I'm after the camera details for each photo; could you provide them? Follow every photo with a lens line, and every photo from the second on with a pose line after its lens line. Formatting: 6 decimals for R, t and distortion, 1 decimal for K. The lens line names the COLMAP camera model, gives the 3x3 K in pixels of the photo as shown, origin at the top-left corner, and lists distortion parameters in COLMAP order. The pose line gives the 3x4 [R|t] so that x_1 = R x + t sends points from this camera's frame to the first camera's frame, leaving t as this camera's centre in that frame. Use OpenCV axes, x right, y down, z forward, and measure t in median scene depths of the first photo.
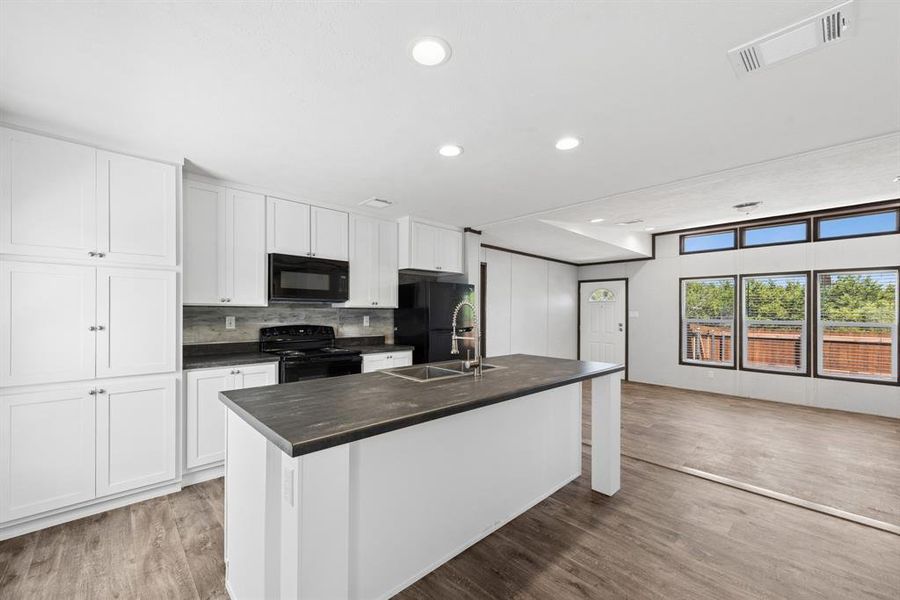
lens RADIAL K [[361.4, 0, 441.4], [0, 361.4, 308.6], [0, 0, 1]] dist [0.015681, -0.002452]
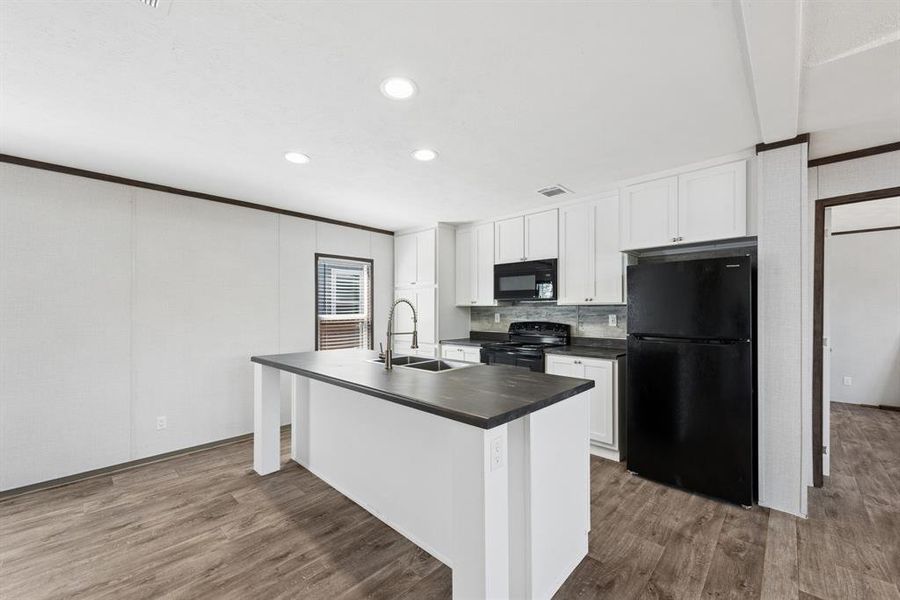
lens RADIAL K [[350.5, 0, 451.9], [0, 350.5, 309.7], [0, 0, 1]] dist [0.009161, -0.002723]
pose [[0.069681, -0.002825, -0.997565, 0.649773], [0.014185, 0.999898, -0.001840, 0.006532], [0.997468, -0.014022, 0.069714, 0.633513]]
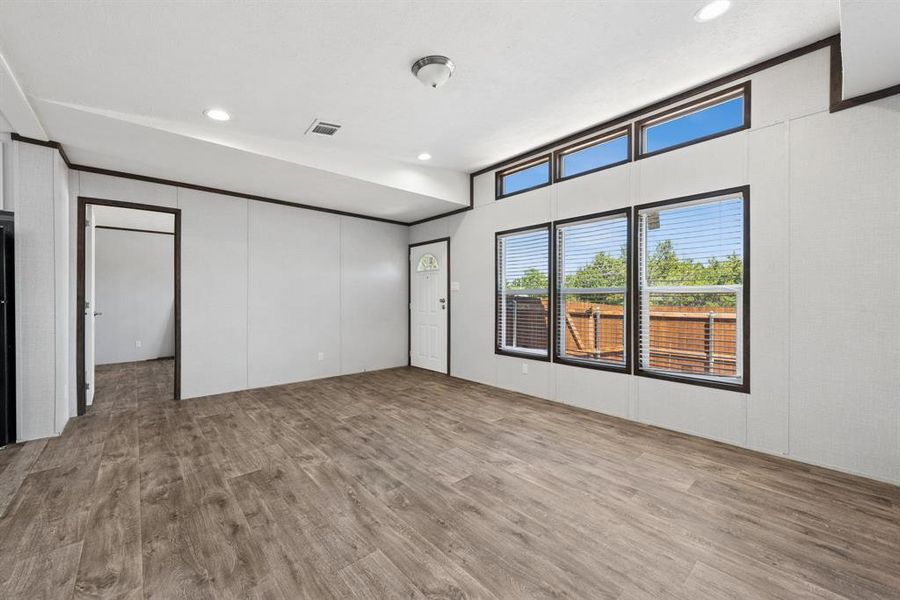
lens RADIAL K [[350.5, 0, 447.9], [0, 350.5, 299.1], [0, 0, 1]] dist [0.009161, -0.002723]
pose [[0.999676, -0.010883, -0.023019, 0.956303], [0.011184, 0.999853, 0.012968, 0.059776], [0.022875, -0.013222, 0.999651, 0.517588]]
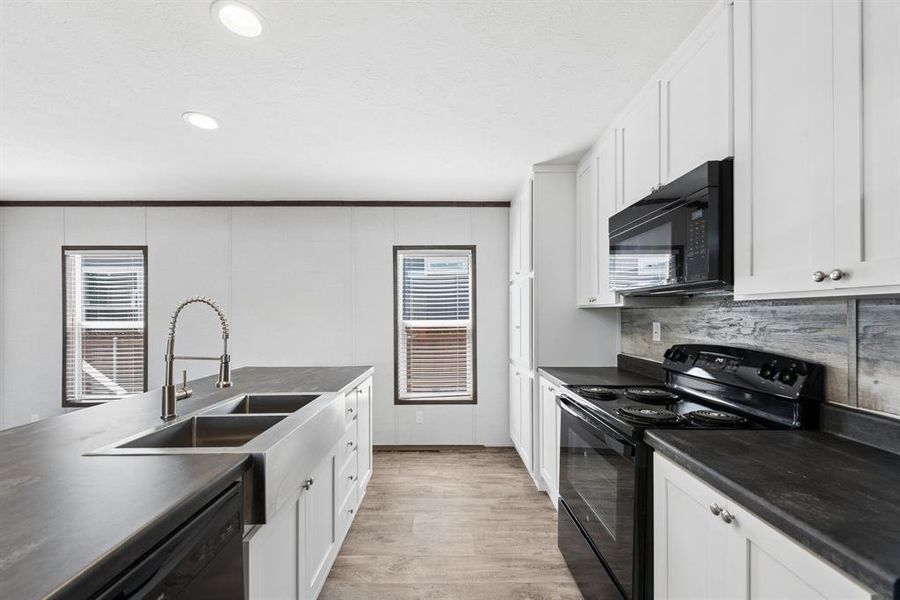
lens RADIAL K [[361.4, 0, 449.6], [0, 361.4, 315.2], [0, 0, 1]] dist [0.015681, -0.002452]
pose [[-0.672515, 0.001141, -0.740082, 0.137007], [0.010011, 0.999921, -0.007556, 0.008972], [0.740016, -0.012490, -0.672474, 1.008181]]
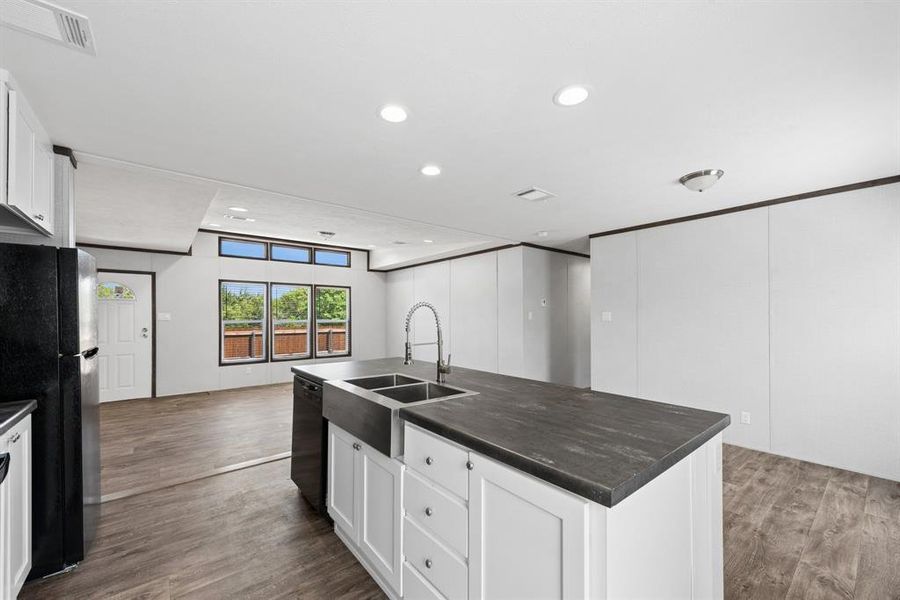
lens RADIAL K [[361.4, 0, 447.5], [0, 361.4, 311.8], [0, 0, 1]] dist [0.015681, -0.002452]
pose [[0.051566, 0.002848, 0.998666, -0.499451], [-0.009145, 0.999955, -0.002380, 0.001669], [-0.998628, -0.009010, 0.051589, 0.544824]]
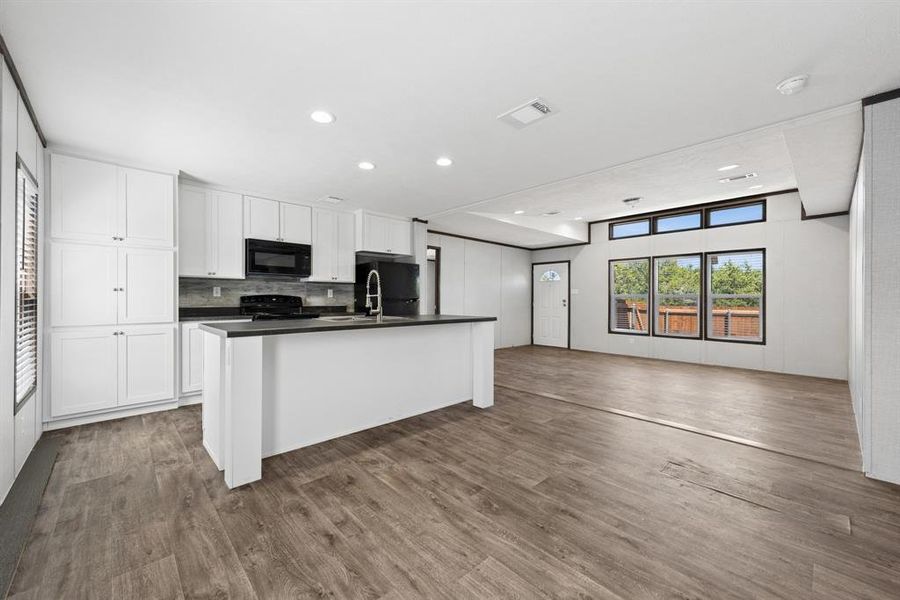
lens RADIAL K [[361.4, 0, 448.8], [0, 361.4, 293.5], [0, 0, 1]] dist [0.015681, -0.002452]
pose [[0.999936, -0.003498, 0.010766, 0.207291], [0.003551, 0.999982, -0.004919, 0.047191], [-0.010749, 0.004957, 0.999930, -0.272234]]
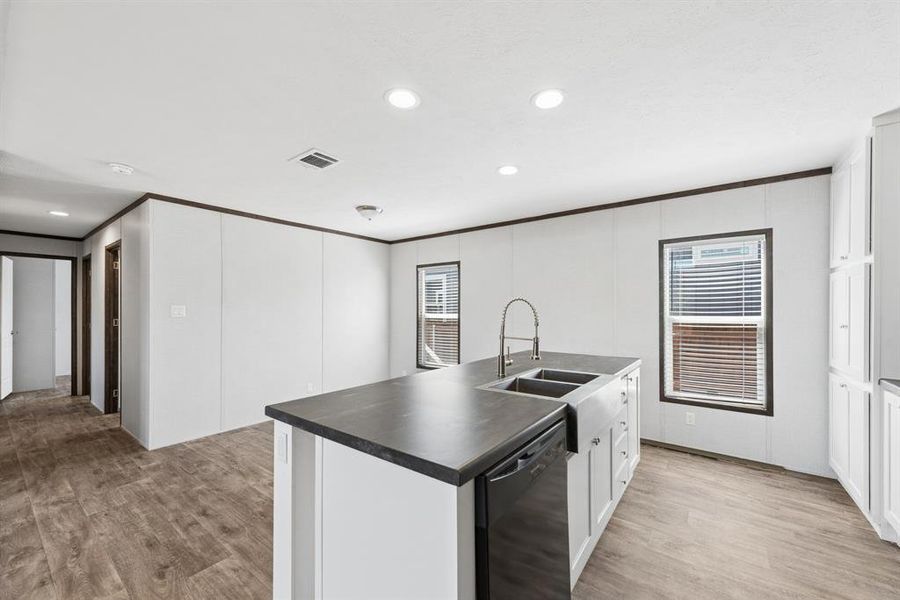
lens RADIAL K [[361.4, 0, 449.4], [0, 361.4, 310.1], [0, 0, 1]] dist [0.015681, -0.002452]
pose [[-0.982844, -0.004185, -0.184392, 0.236713], [-0.002117, 0.999933, -0.011414, 0.010925], [0.184427, -0.010827, -0.982787, 1.083464]]
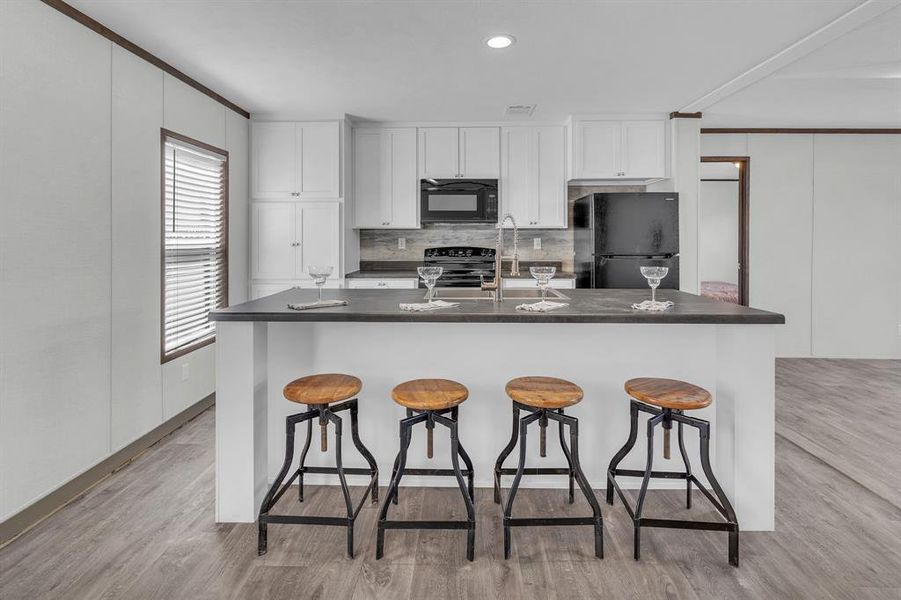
lens RADIAL K [[429.8, 0, 446.2], [0, 429.8, 241.3], [0, 0, 1]] dist [-0.010679, 0.003482]
pose [[0.712947, 0.001759, -0.701216, 0.406947], [0.010950, 0.999847, 0.013641, 0.013332], [0.701132, -0.017403, 0.712819, 0.114073]]
